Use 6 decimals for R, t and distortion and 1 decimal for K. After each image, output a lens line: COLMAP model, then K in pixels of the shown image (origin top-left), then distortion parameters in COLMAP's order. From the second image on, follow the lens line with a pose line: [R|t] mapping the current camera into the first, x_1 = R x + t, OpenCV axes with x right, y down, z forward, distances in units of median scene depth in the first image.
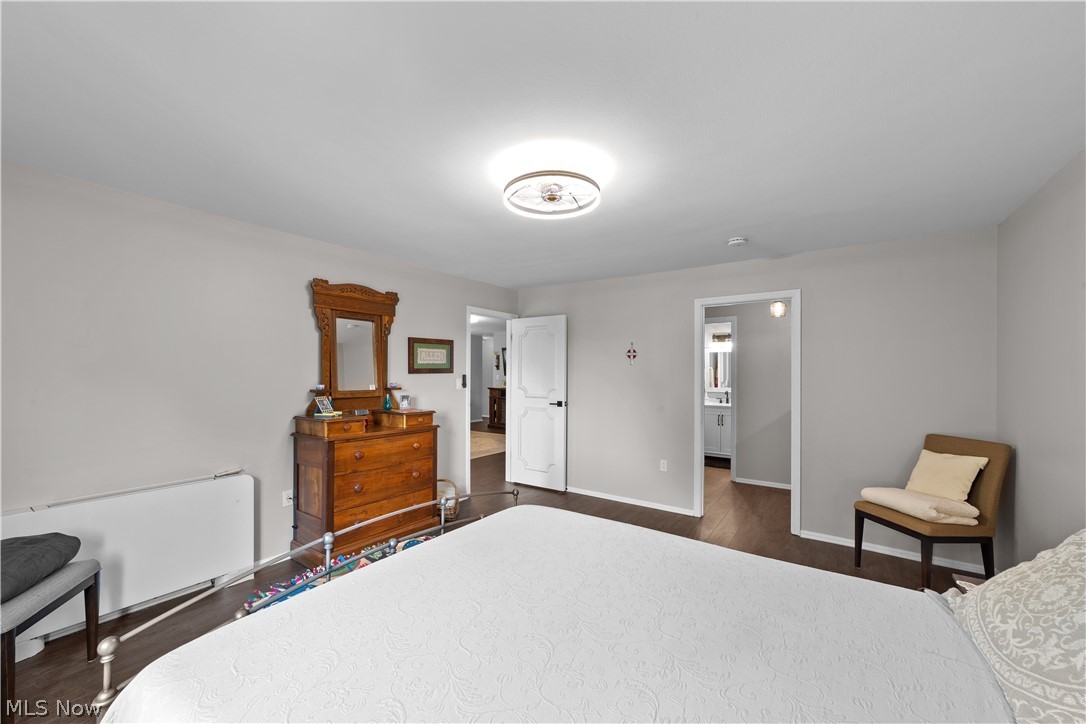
lens RADIAL K [[427.0, 0, 545.6], [0, 427.0, 367.3], [0, 0, 1]] dist [-0.001108, 0.000407]
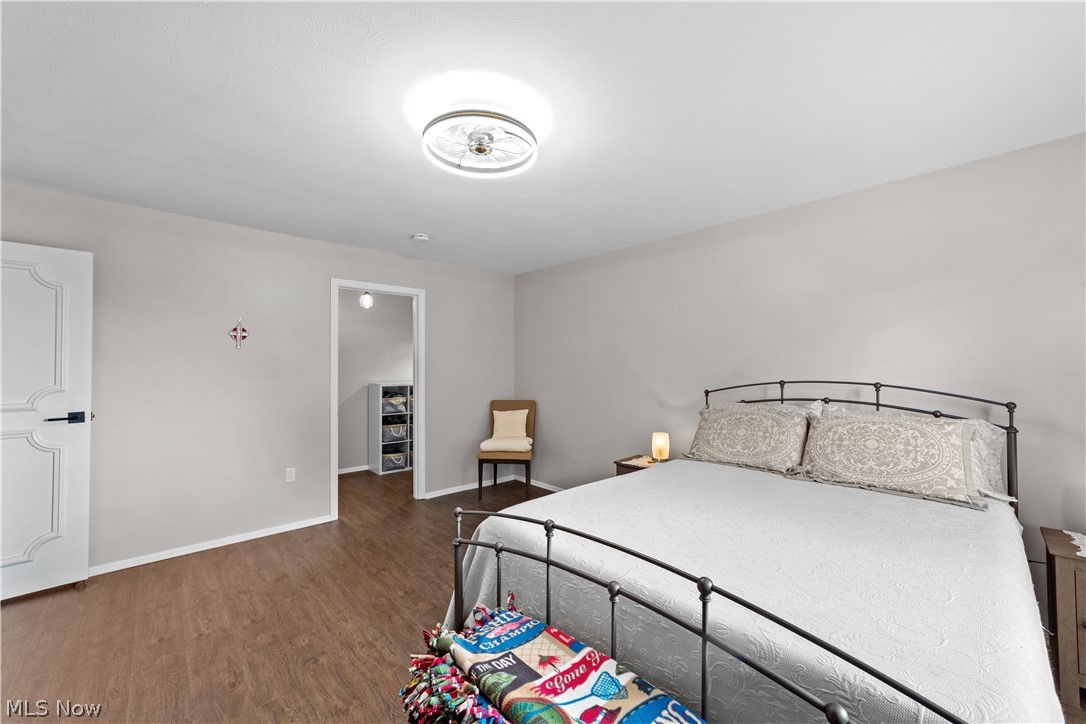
lens RADIAL K [[427.0, 0, 545.6], [0, 427.0, 367.3], [0, 0, 1]] dist [-0.001108, 0.000407]
pose [[0.217453, -0.007130, 0.976045, -0.492114], [-0.008082, 0.999926, 0.009105, 0.018217], [-0.976037, -0.009868, 0.217379, 0.425658]]
